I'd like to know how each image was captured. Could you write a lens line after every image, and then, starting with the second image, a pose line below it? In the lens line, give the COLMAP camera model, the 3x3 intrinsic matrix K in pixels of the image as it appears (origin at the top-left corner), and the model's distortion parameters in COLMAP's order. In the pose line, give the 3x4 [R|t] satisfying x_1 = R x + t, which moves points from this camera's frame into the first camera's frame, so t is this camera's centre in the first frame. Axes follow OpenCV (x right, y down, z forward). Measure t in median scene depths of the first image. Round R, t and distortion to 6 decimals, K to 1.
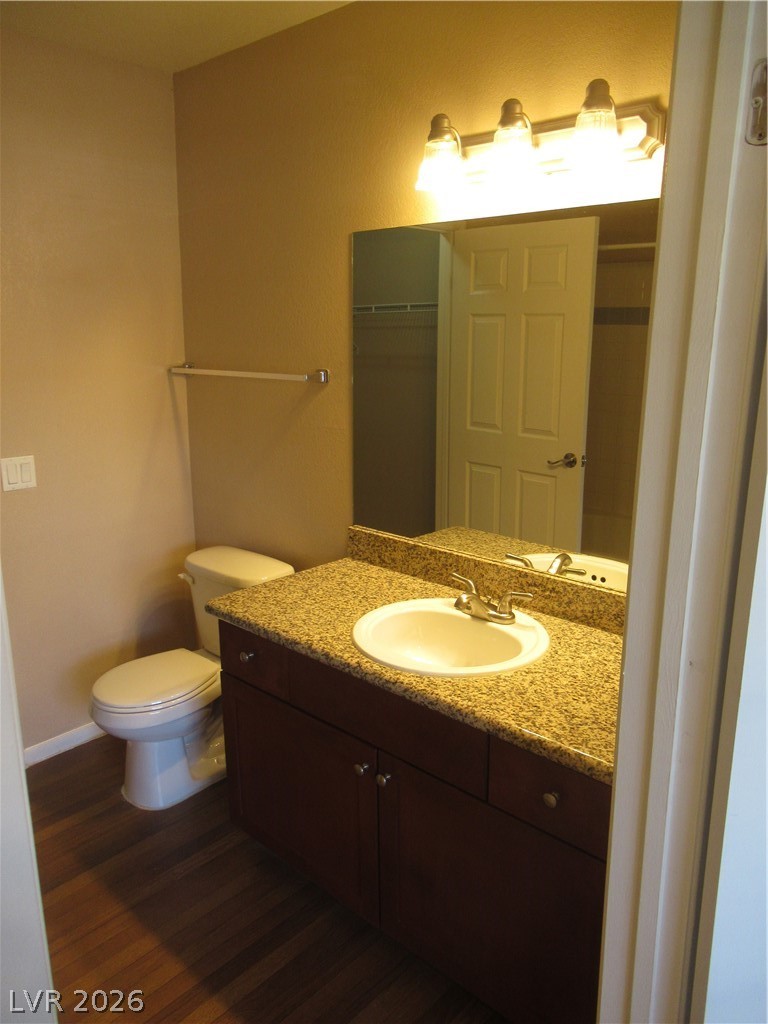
lens RADIAL K [[739.7, 0, 384.0], [0, 739.7, 512.0], [0, 0, 1]] dist [-0.057329, 0.000717]
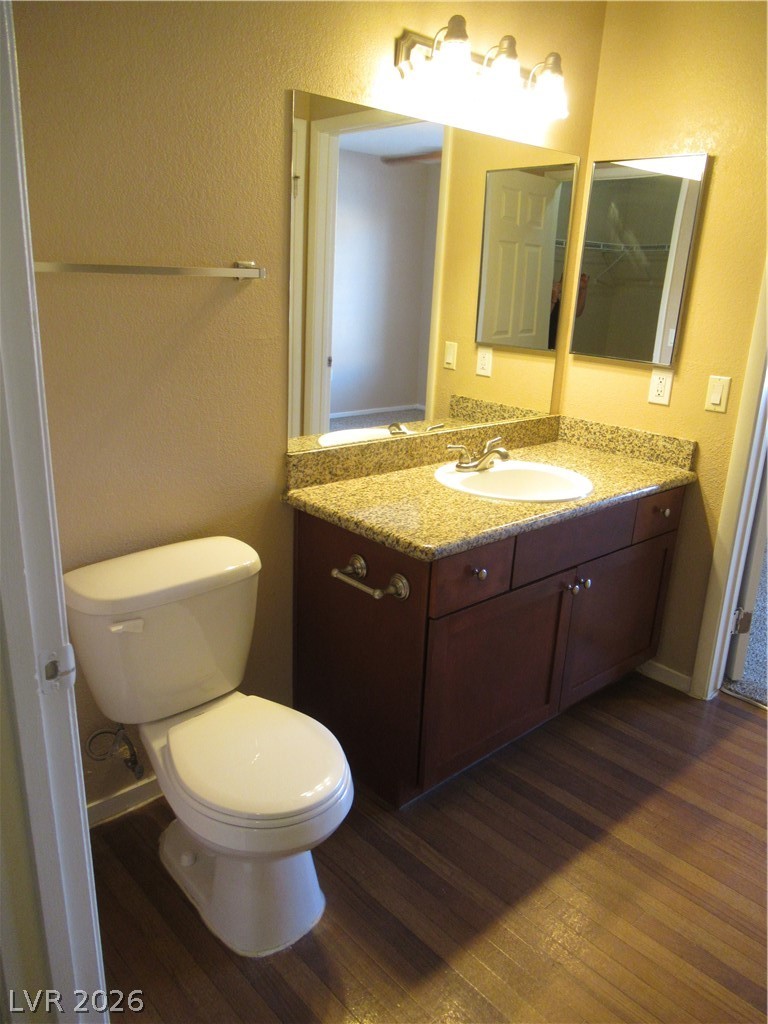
lens RADIAL K [[766.0, 0, 384.0], [0, 766.0, 512.0], [0, 0, 1]] dist [-0.011000, 0.001134]
pose [[0.105631, -0.300412, 0.947942, -0.979461], [0.192375, 0.941440, 0.276915, -0.154163], [-0.975620, 0.153109, 0.157237, 0.843610]]
